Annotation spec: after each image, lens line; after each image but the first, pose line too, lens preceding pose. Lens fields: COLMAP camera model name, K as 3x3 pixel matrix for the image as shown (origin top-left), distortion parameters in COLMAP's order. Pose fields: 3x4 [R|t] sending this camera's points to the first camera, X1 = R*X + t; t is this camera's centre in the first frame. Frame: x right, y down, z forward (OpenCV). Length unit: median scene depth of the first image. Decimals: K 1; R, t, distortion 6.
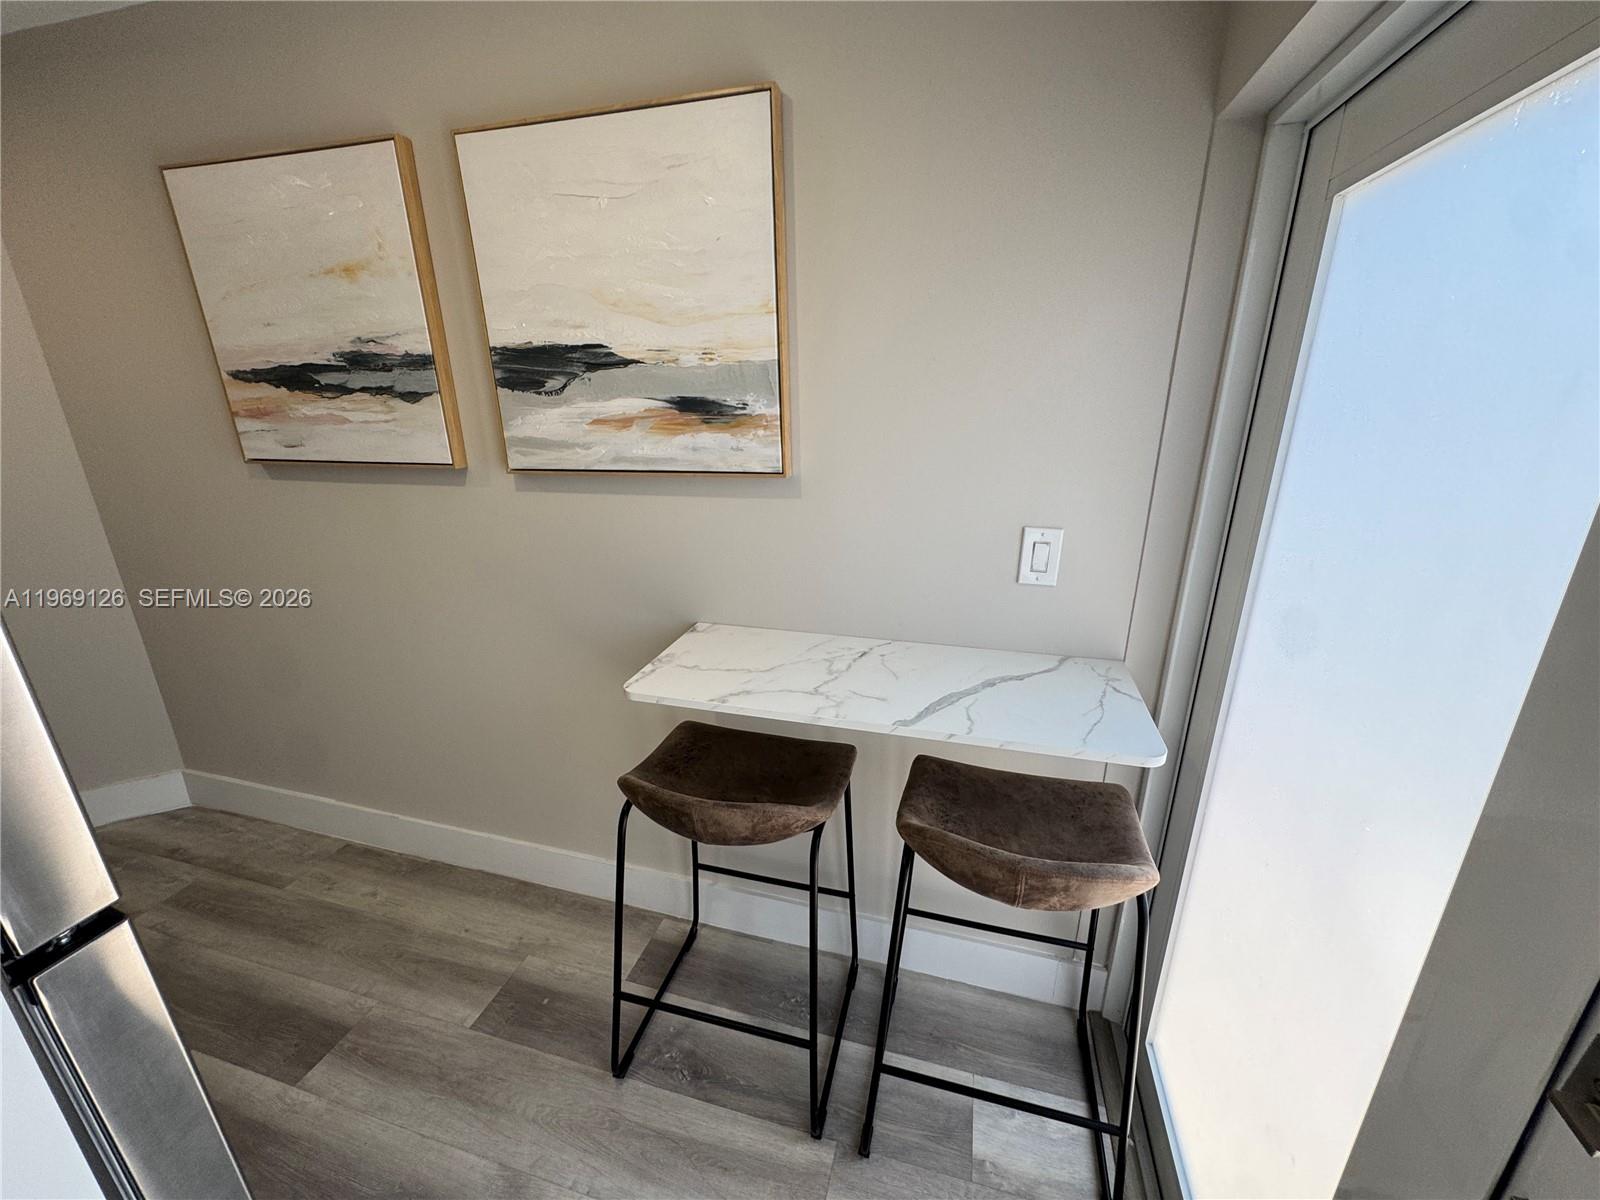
lens RADIAL K [[641.4, 0, 800.0], [0, 641.4, 600.0], [0, 0, 1]] dist [-0.002334, -0.000097]
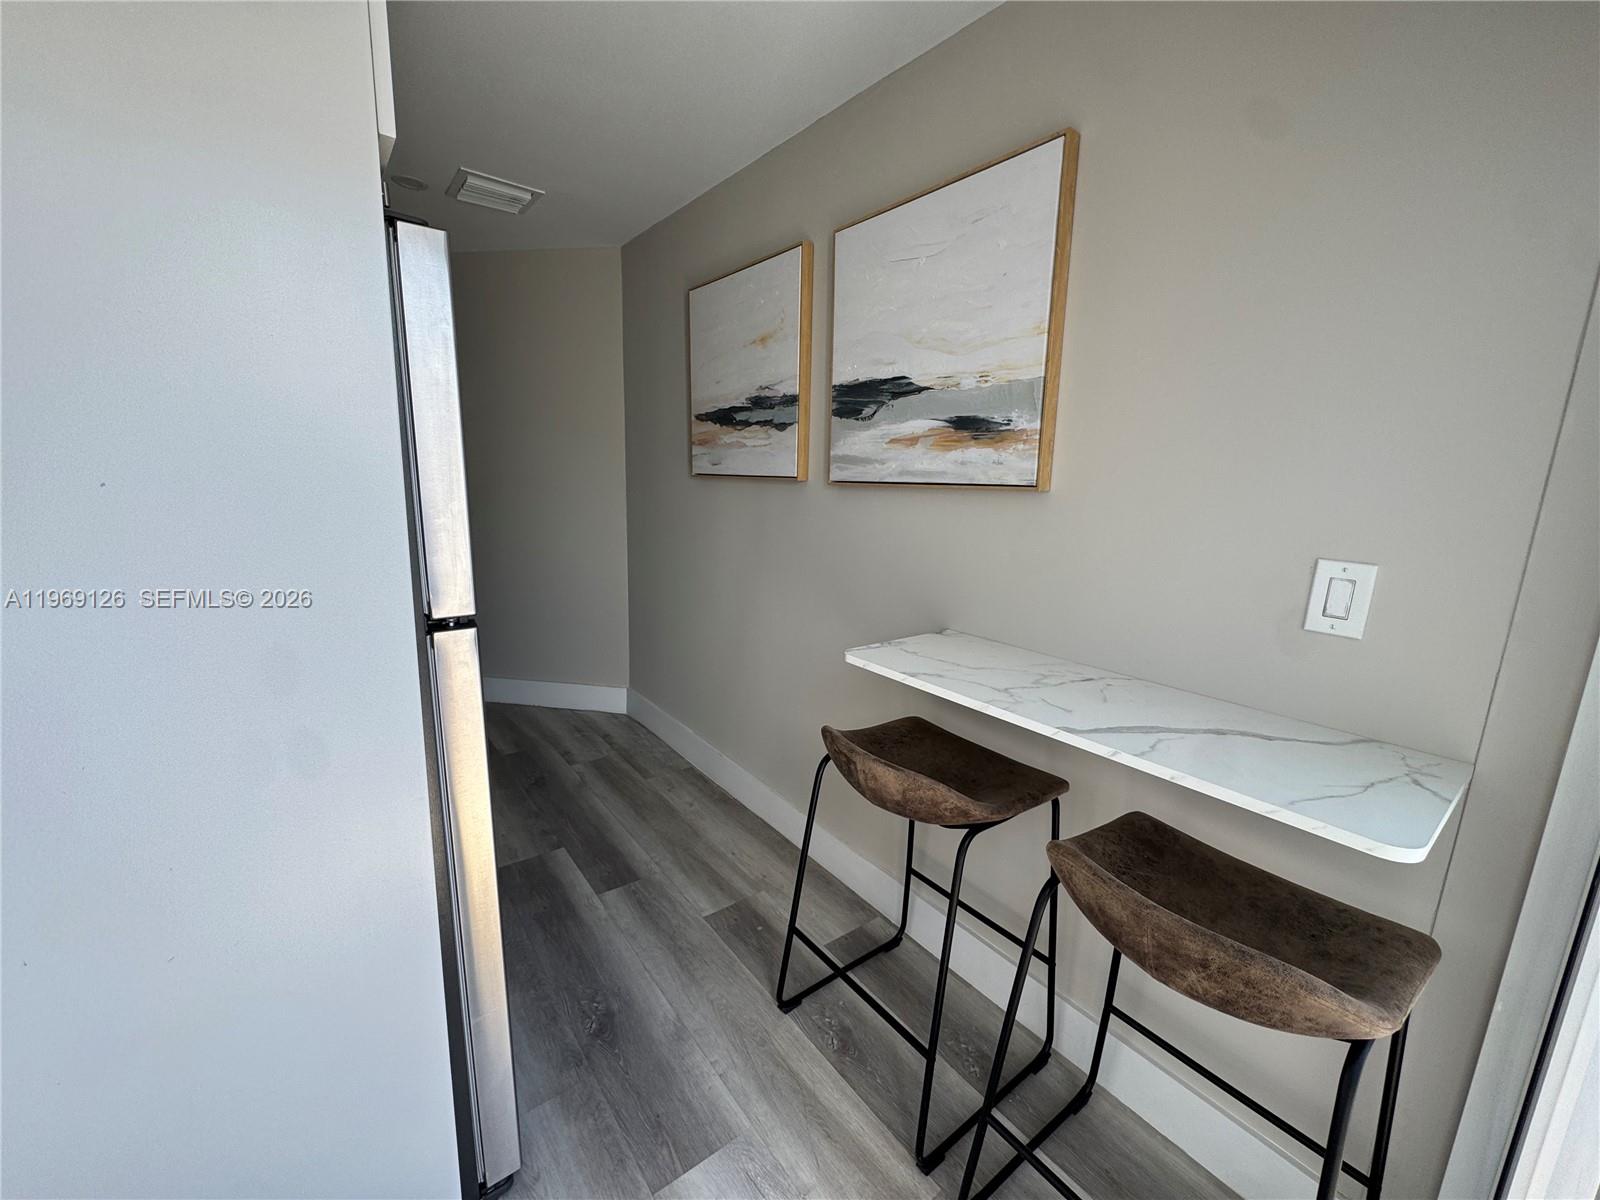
lens RADIAL K [[641.4, 0, 800.0], [0, 641.4, 600.0], [0, 0, 1]] dist [-0.002334, -0.000097]
pose [[0.799155, 0.145585, -0.583230, 0.274676], [-0.220872, 0.973477, -0.059647, 0.113732], [0.559077, 0.176486, 0.810114, -0.000471]]
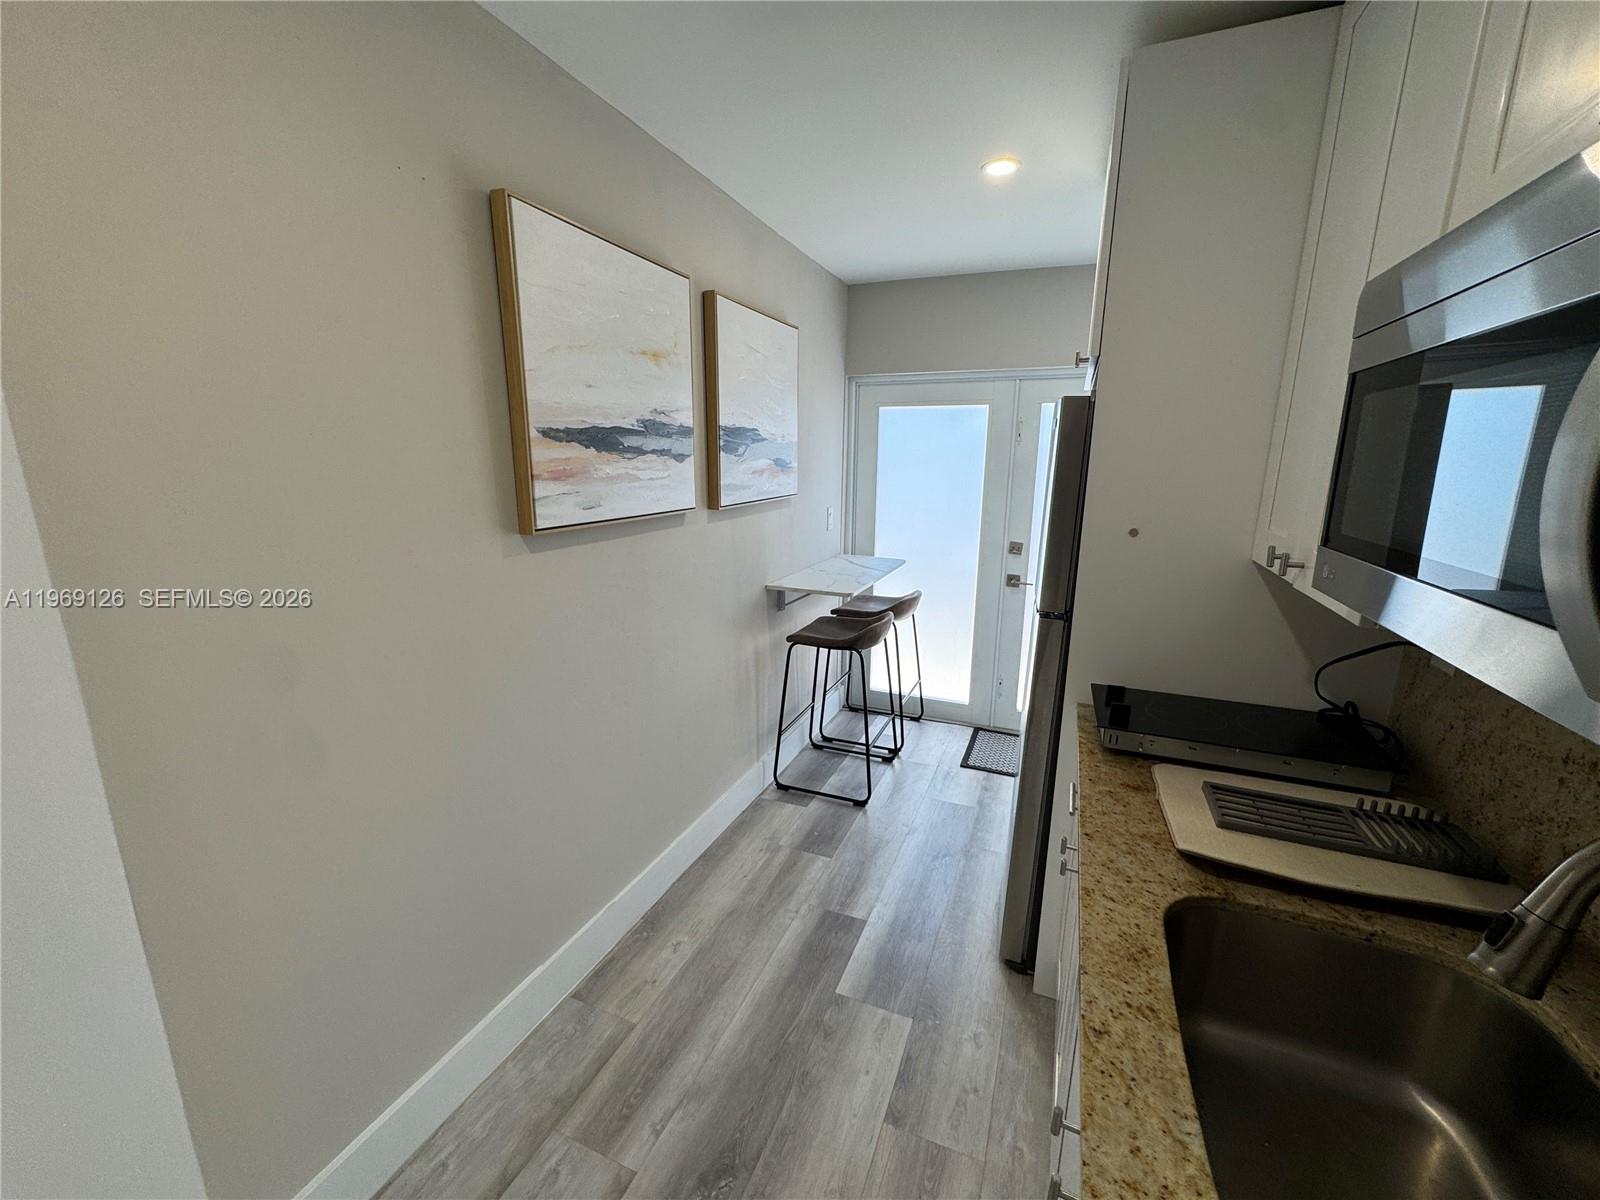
lens RADIAL K [[641.4, 0, 800.0], [0, 641.4, 600.0], [0, 0, 1]] dist [-0.002334, -0.000097]
pose [[0.127473, -0.213599, 0.968569, -1.985932], [0.298996, 0.939383, 0.167812, -0.206009], [-0.945702, 0.268207, 0.183611, 0.654626]]
